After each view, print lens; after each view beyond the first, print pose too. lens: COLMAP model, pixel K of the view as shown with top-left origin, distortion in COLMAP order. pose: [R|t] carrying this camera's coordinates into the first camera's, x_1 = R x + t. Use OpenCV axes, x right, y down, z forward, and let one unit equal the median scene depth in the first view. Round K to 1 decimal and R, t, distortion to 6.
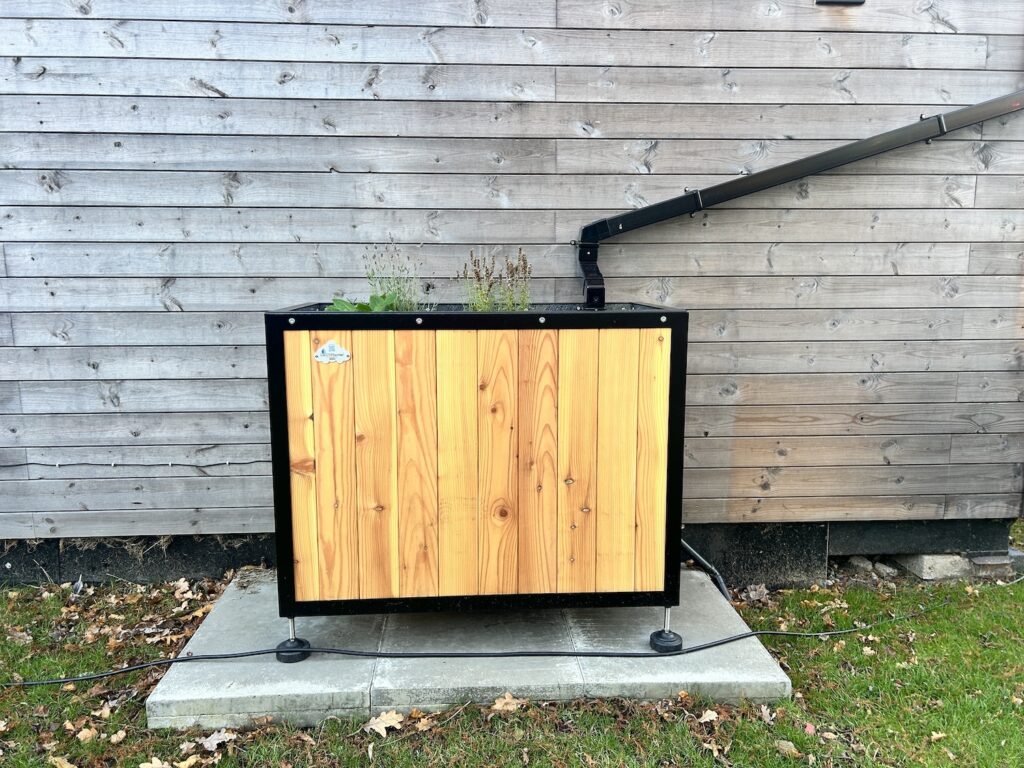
lens RADIAL K [[775.2, 0, 513.1], [0, 775.2, 394.3], [0, 0, 1]] dist [0.060692, -0.053718]
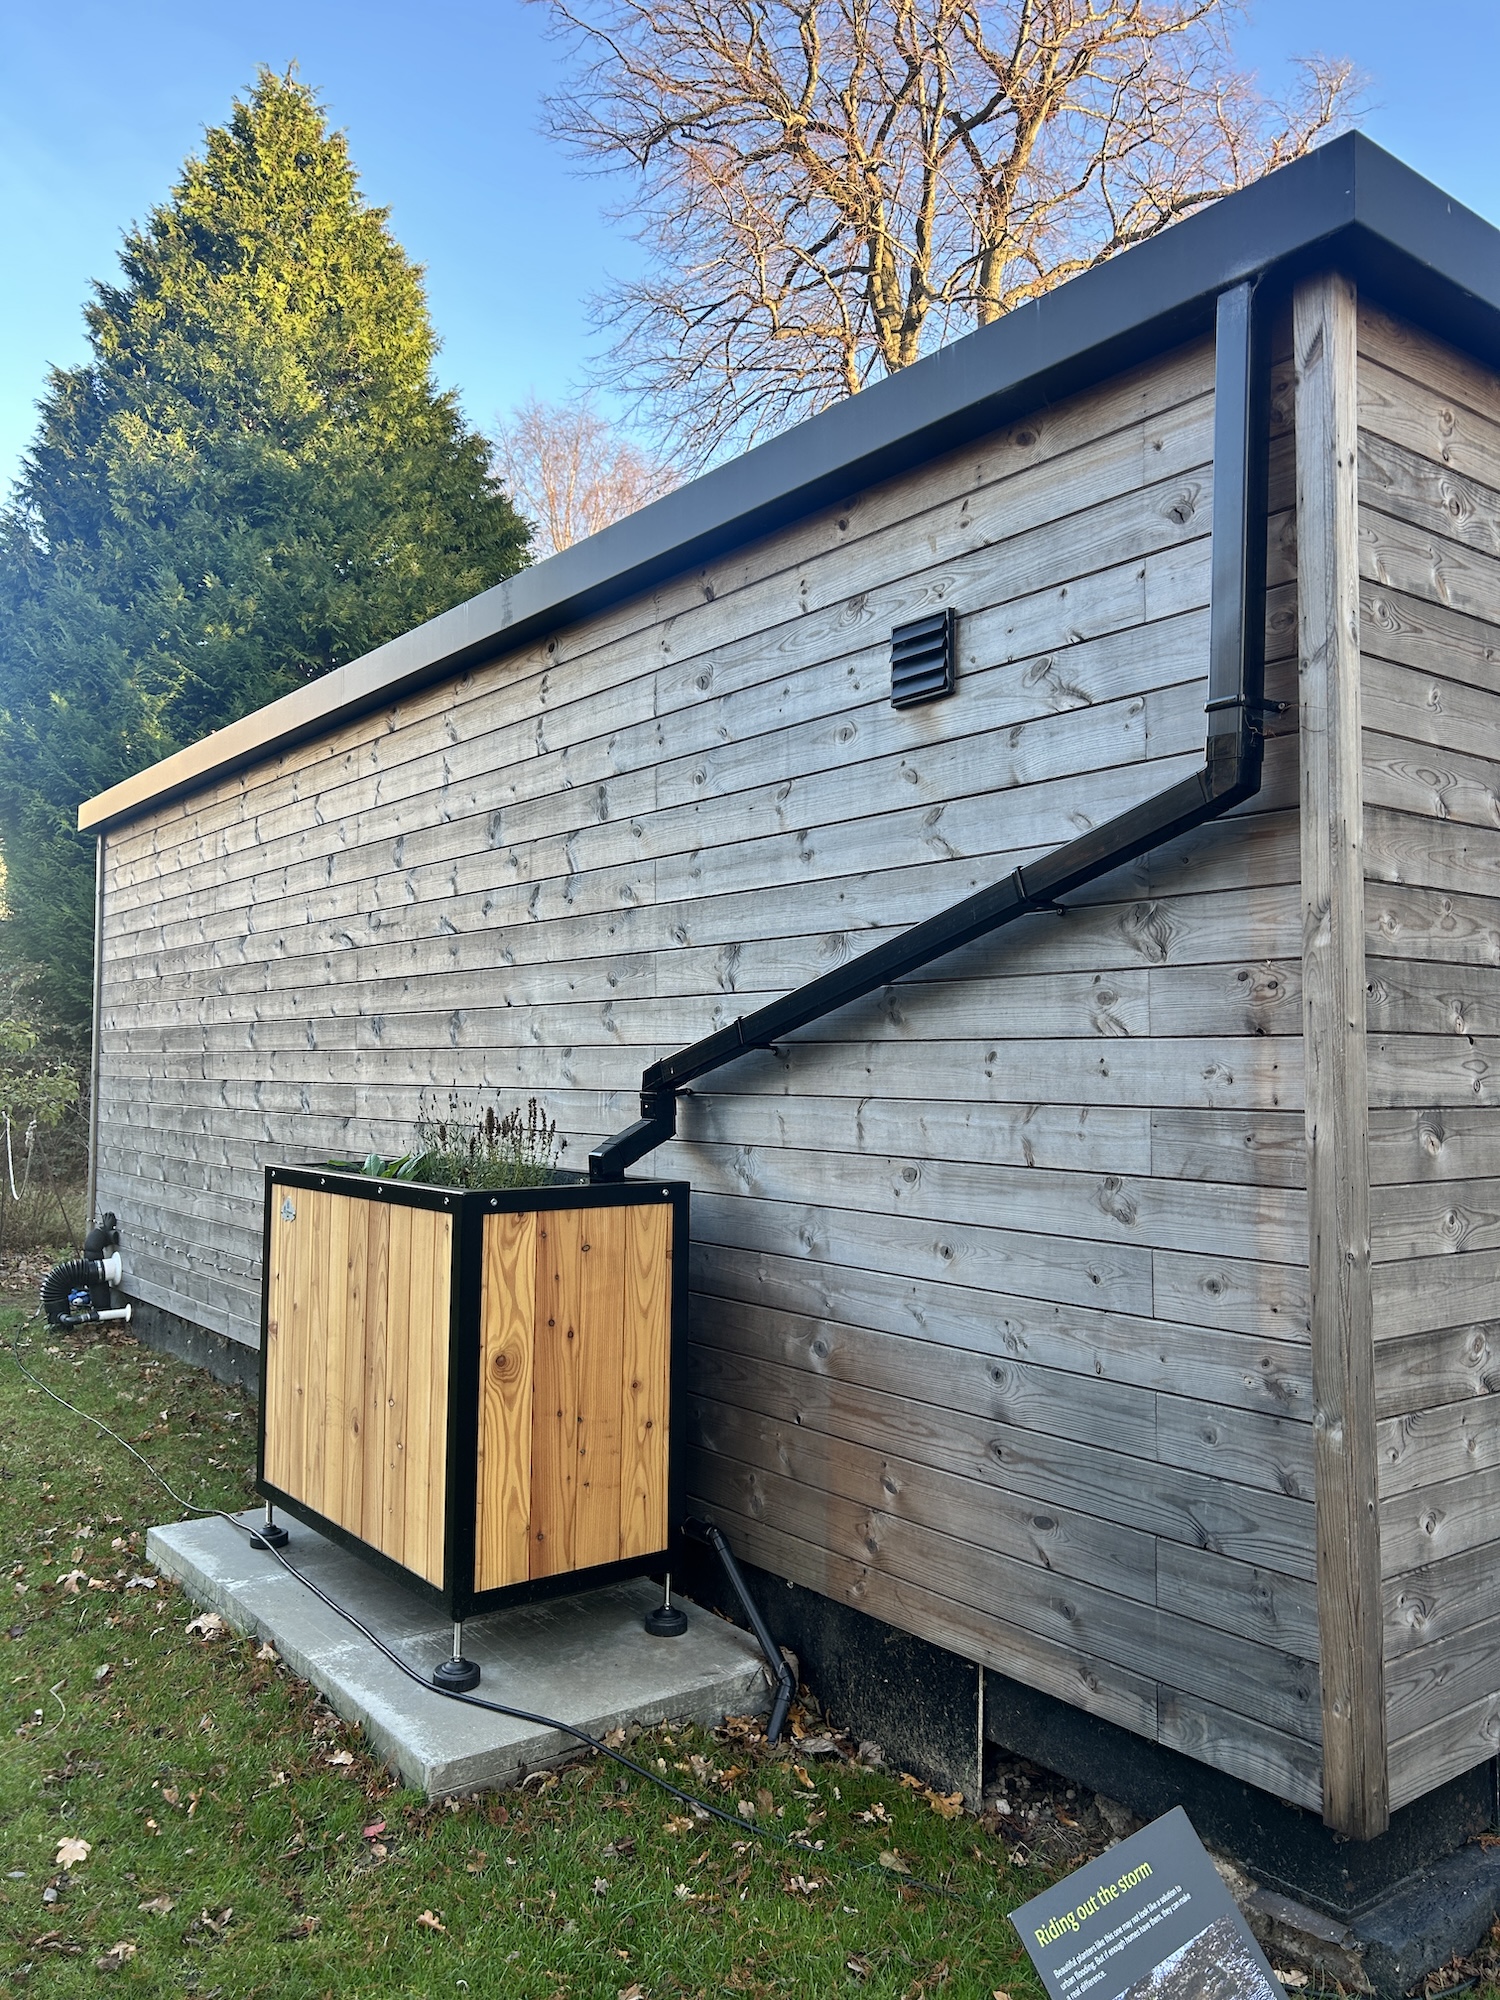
lens RADIAL K [[1514.2, 0, 760.4], [0, 1514.2, 996.4], [0, 0, 1]] dist [0.060692, -0.053718]
pose [[0.547503, -0.035847, -0.836035, 1.221151], [-0.139430, 0.981208, -0.133382, -0.105800], [0.825106, 0.189596, 0.532216, 0.318717]]
